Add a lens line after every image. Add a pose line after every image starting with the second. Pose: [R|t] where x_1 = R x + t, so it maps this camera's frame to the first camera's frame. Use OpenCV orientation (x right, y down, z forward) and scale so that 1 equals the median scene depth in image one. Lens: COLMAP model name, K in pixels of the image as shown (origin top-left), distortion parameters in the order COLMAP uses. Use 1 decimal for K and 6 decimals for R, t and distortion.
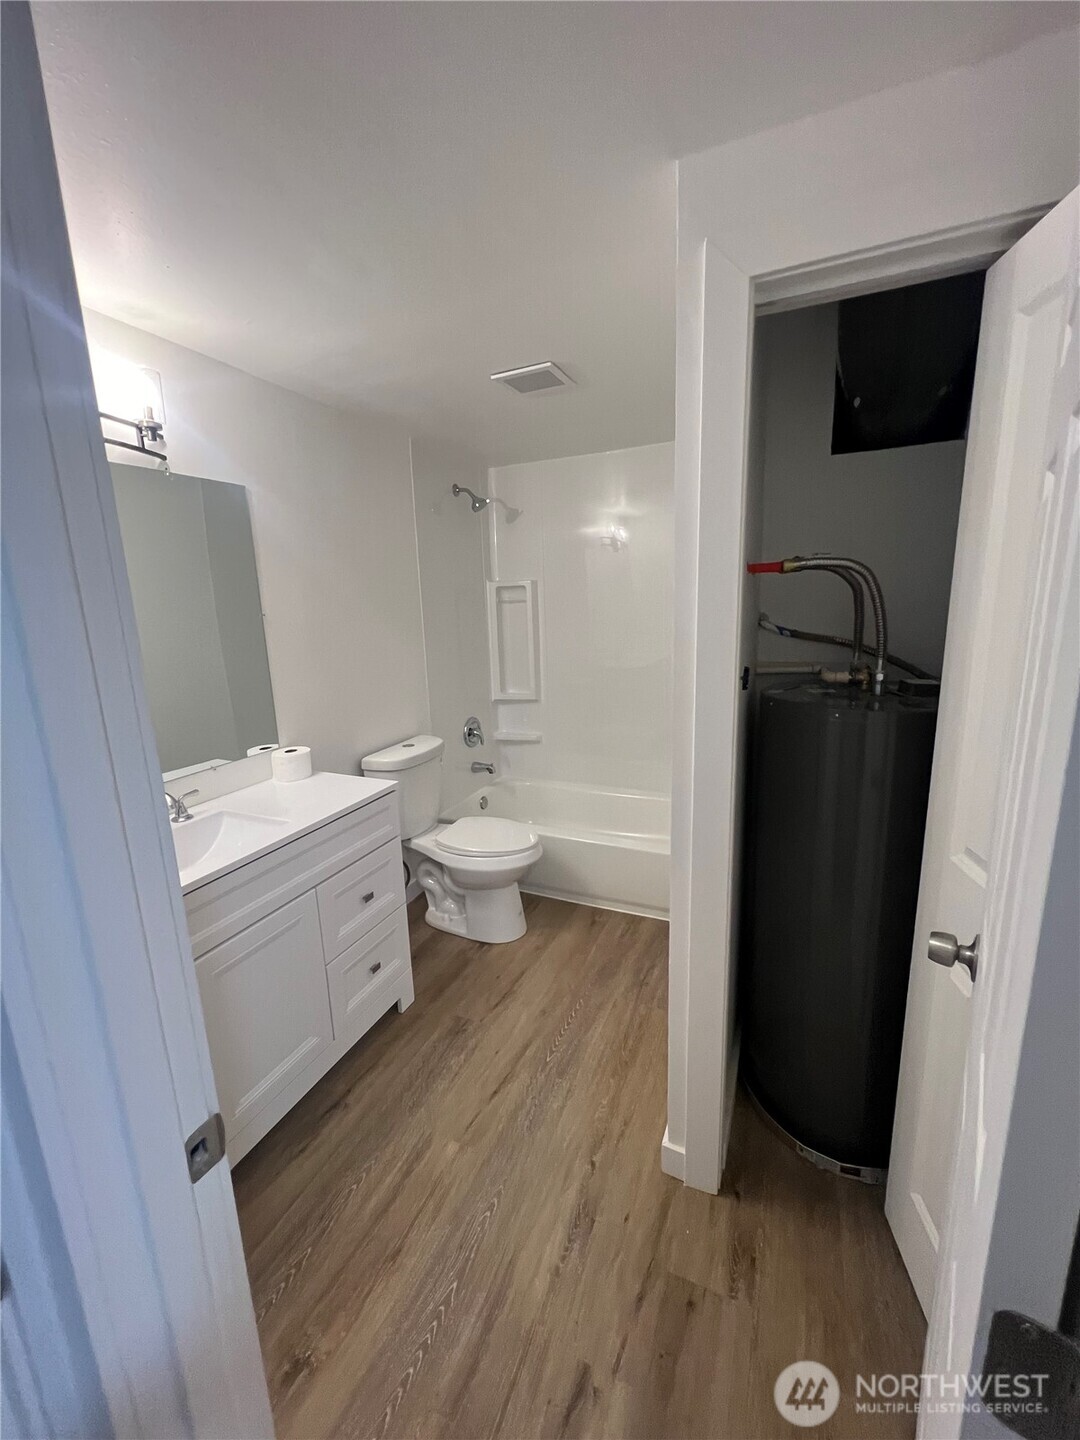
lens RADIAL K [[572.0, 0, 541.1], [0, 572.0, 711.6], [0, 0, 1]] dist [-0.000565, 0.000002]
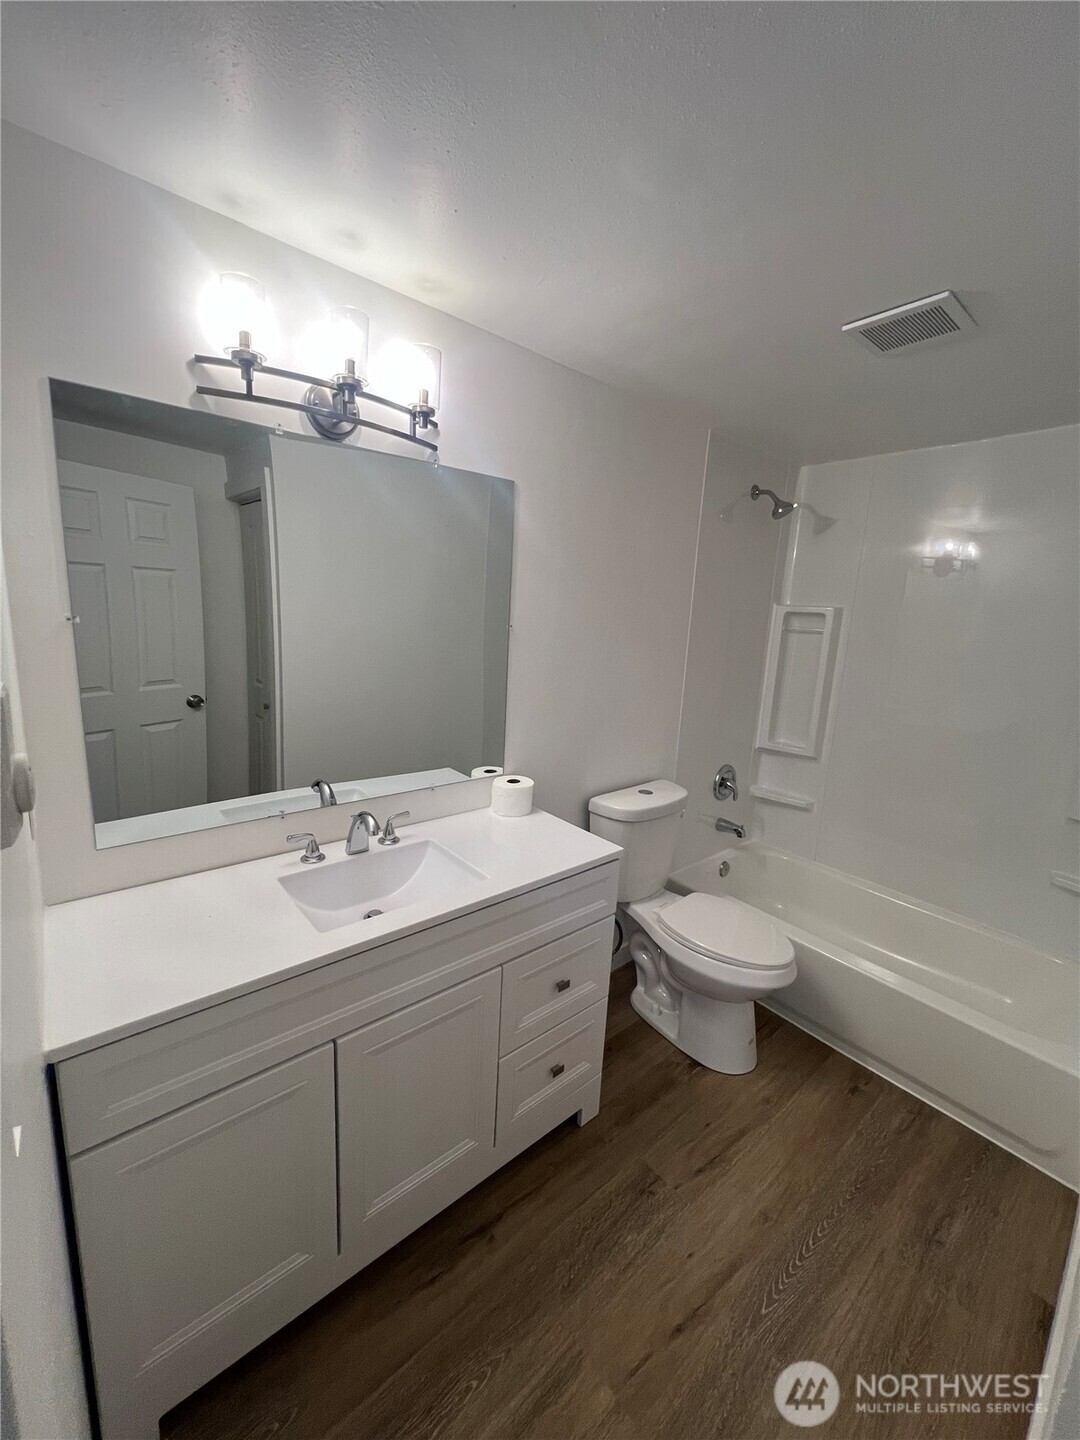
lens RADIAL K [[572.0, 0, 542.6], [0, 572.0, 713.0], [0, 0, 1]] dist [-0.000565, 0.000002]
pose [[0.897517, 0.158503, -0.411509, -0.049754], [-0.165044, 0.986086, 0.019848, -0.057803], [0.408930, 0.050104, 0.911189, 0.204058]]
